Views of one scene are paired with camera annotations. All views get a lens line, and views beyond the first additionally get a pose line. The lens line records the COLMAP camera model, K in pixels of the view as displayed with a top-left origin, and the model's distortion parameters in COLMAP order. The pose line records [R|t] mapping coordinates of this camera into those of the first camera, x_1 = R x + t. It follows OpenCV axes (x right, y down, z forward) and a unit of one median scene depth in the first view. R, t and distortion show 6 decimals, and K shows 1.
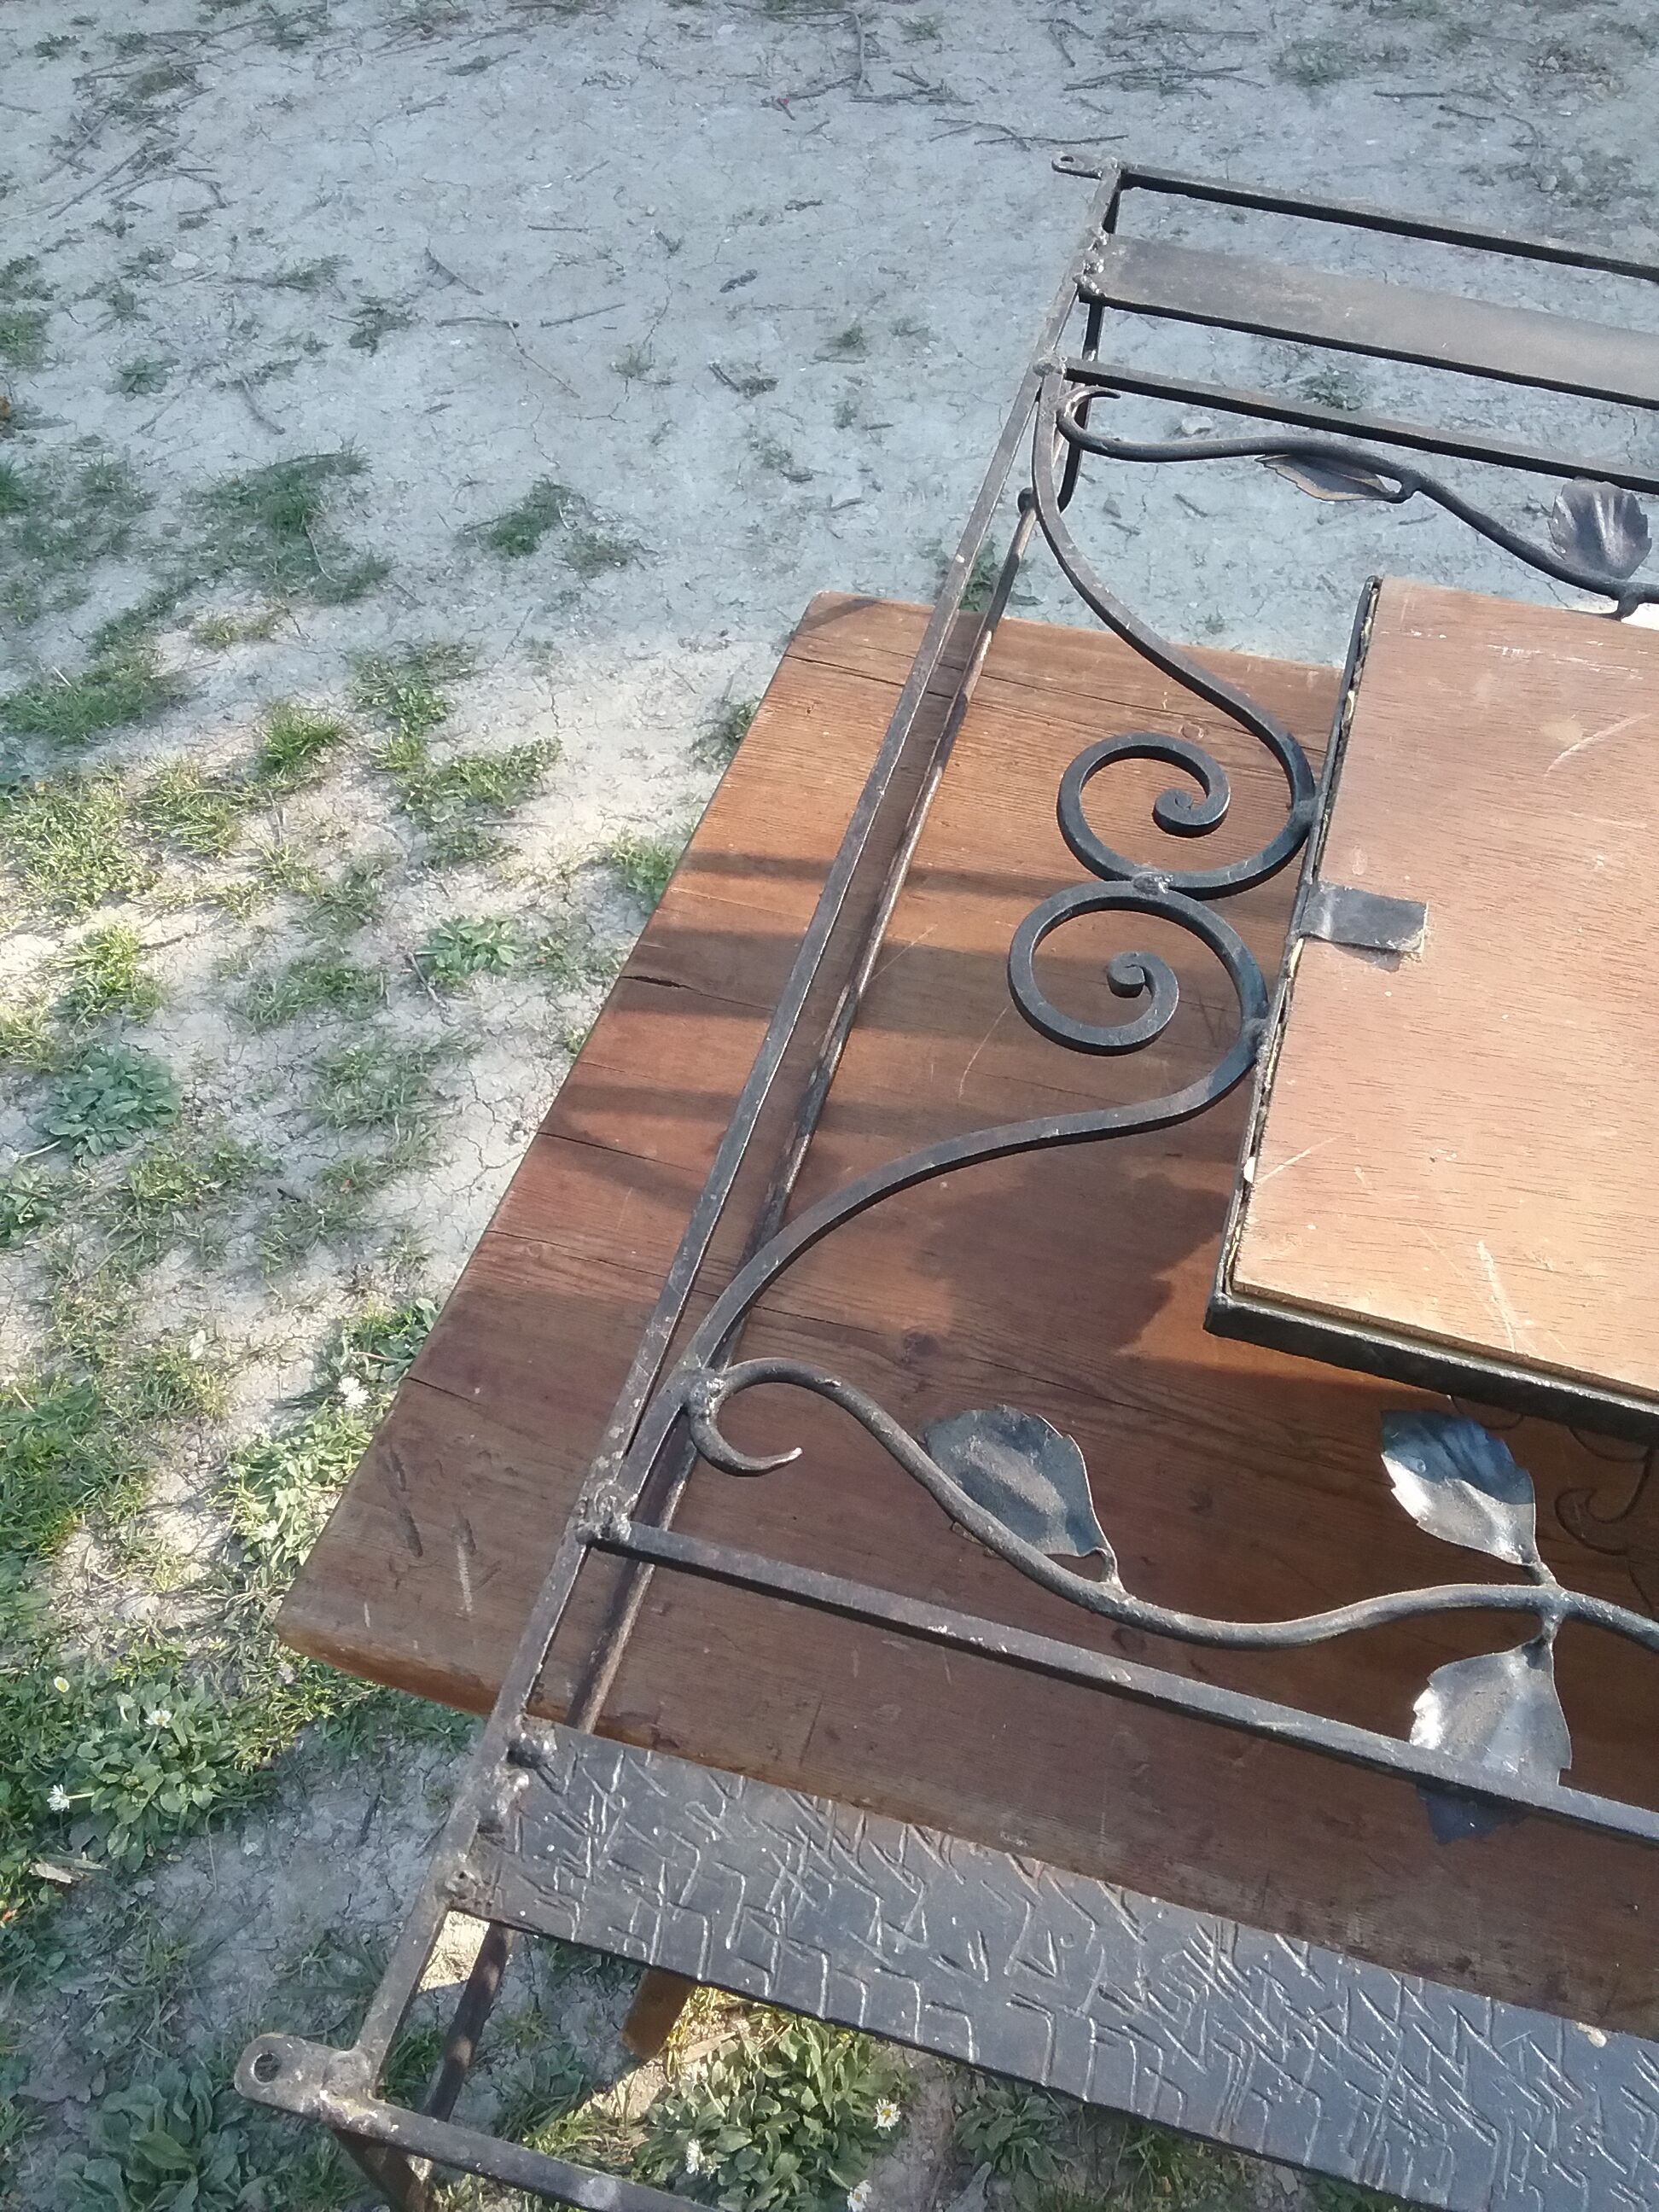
lens RADIAL K [[2174.3, 0, 829.5], [0, 2174.3, 1106.0], [0, 0, 1]] dist [0.131292, -0.254106]
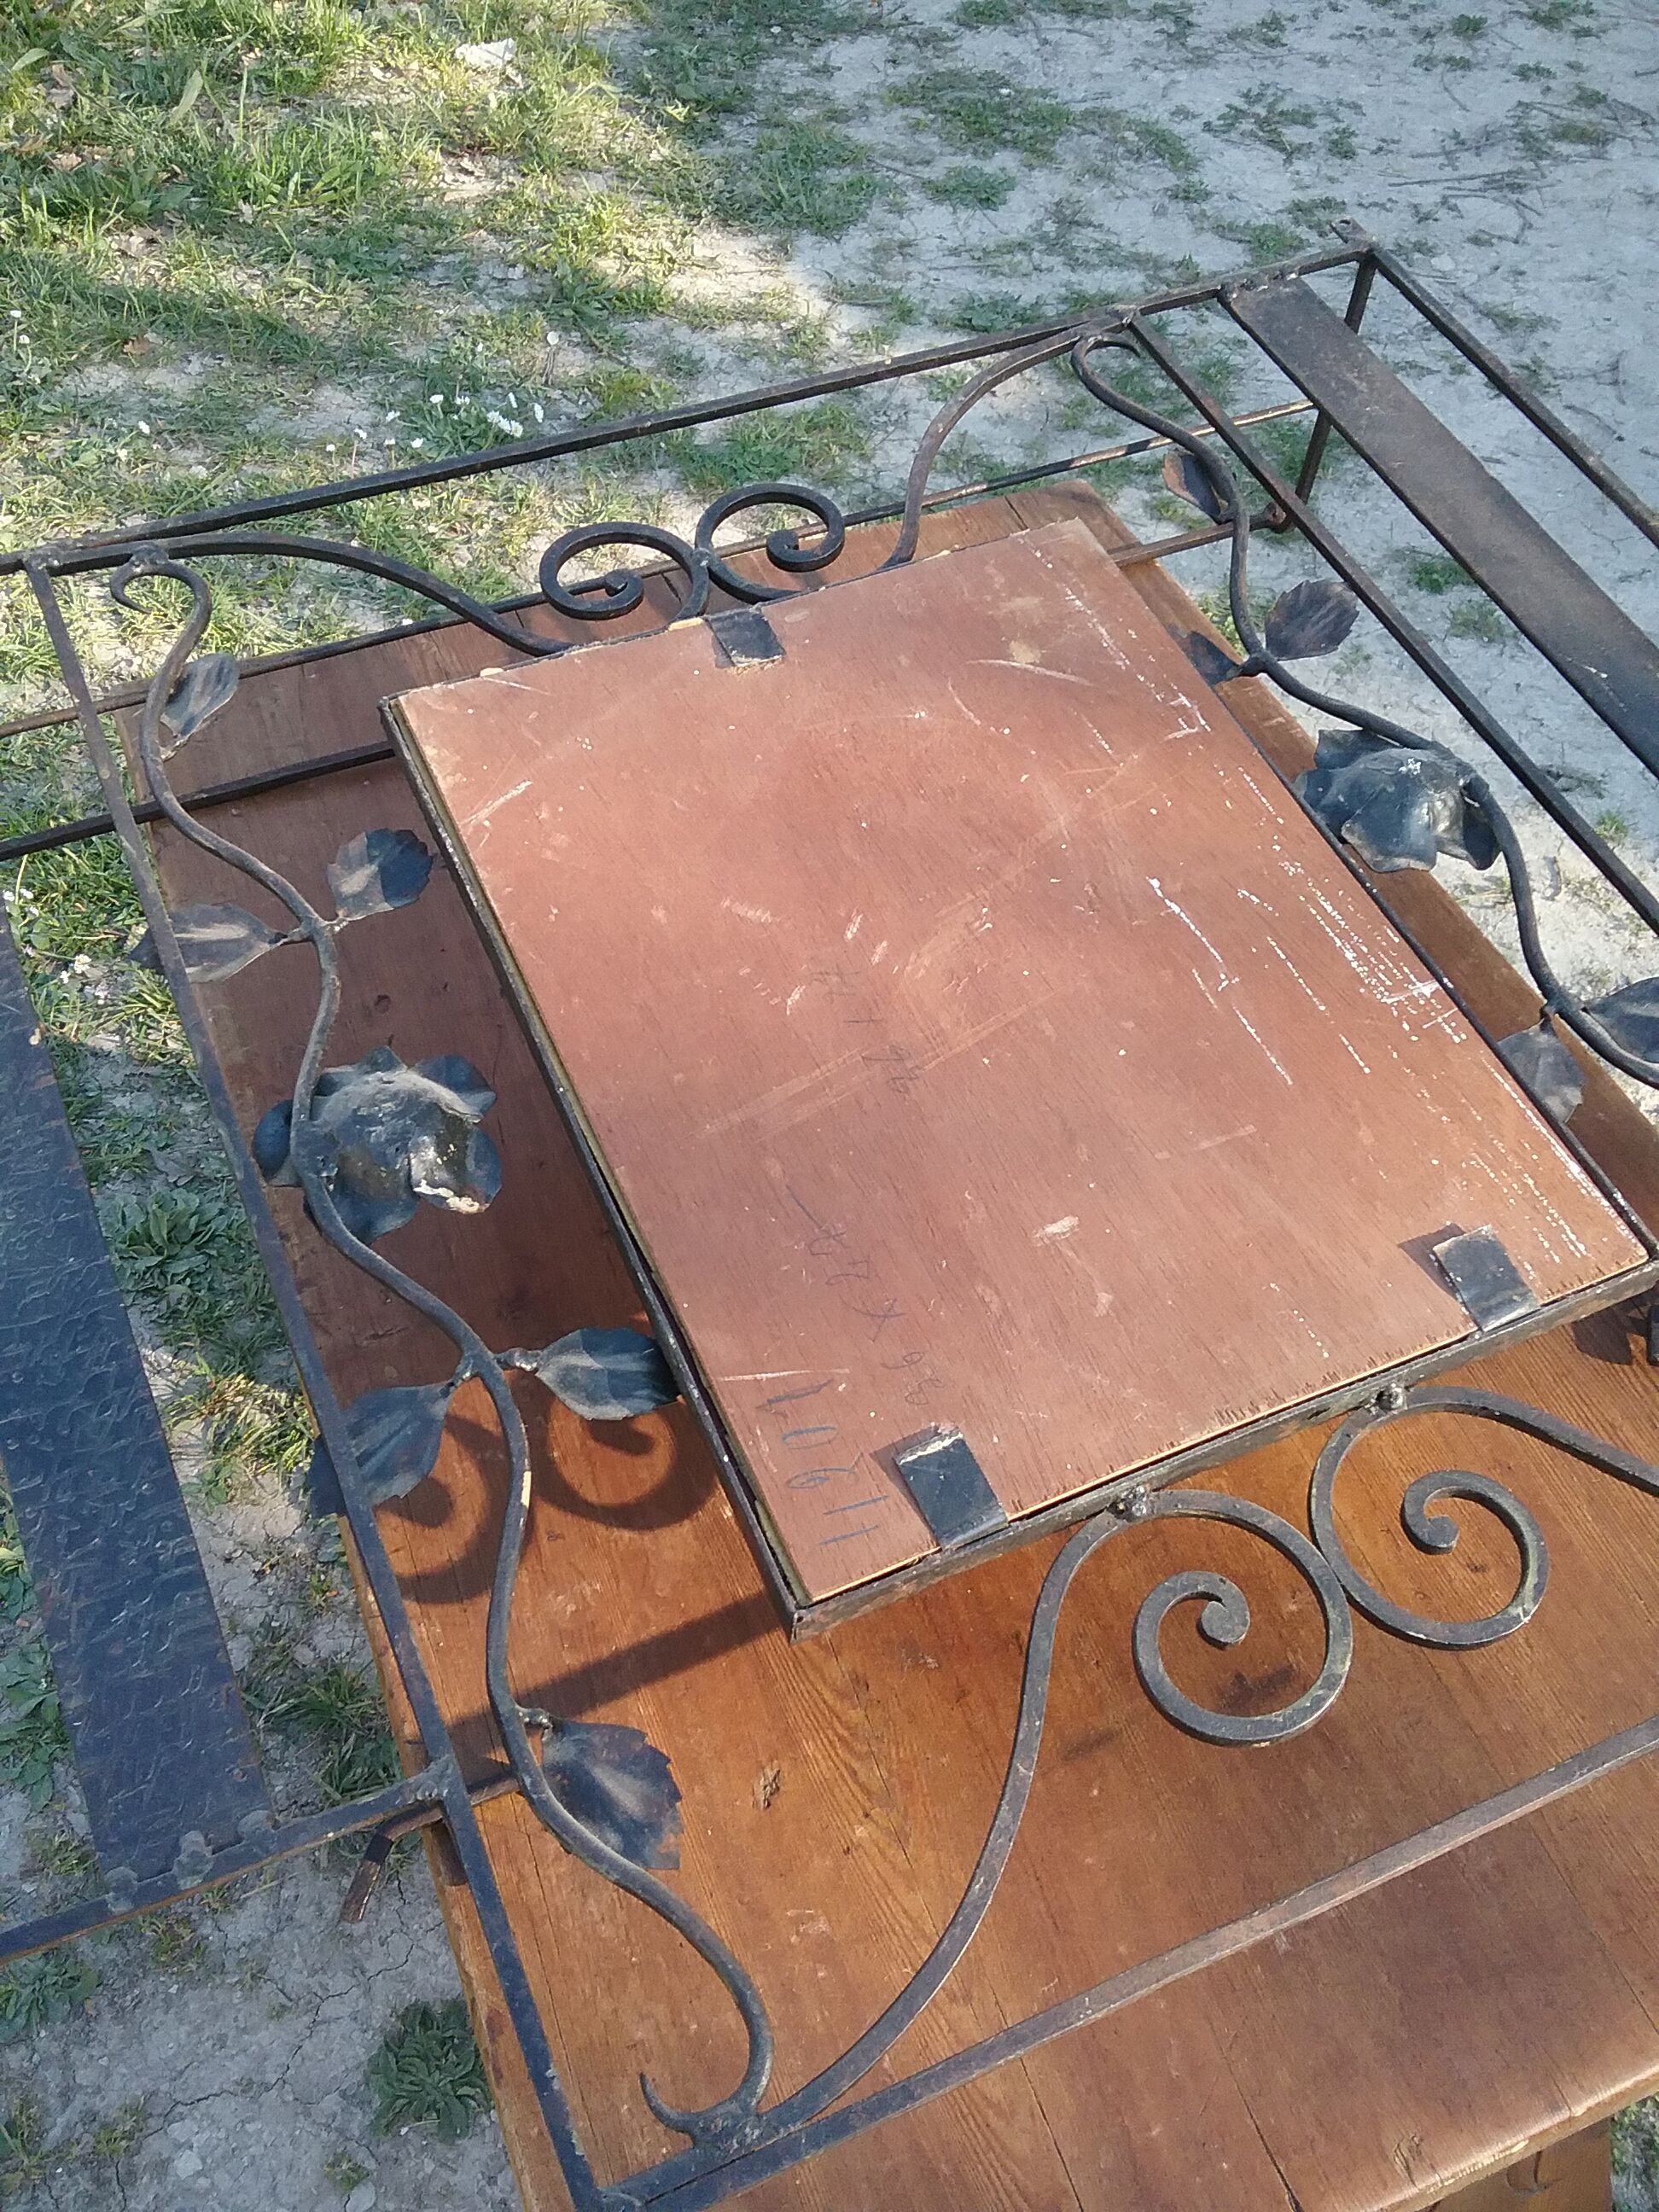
lens RADIAL K [[2174.3, 0, 829.5], [0, 2174.3, 1106.0], [0, 0, 1]] dist [0.131292, -0.254106]
pose [[0.644864, 0.610878, -0.459325, 0.267763], [-0.626047, 0.766925, 0.141039, -0.021608], [0.438425, 0.196608, 0.877000, -0.021611]]
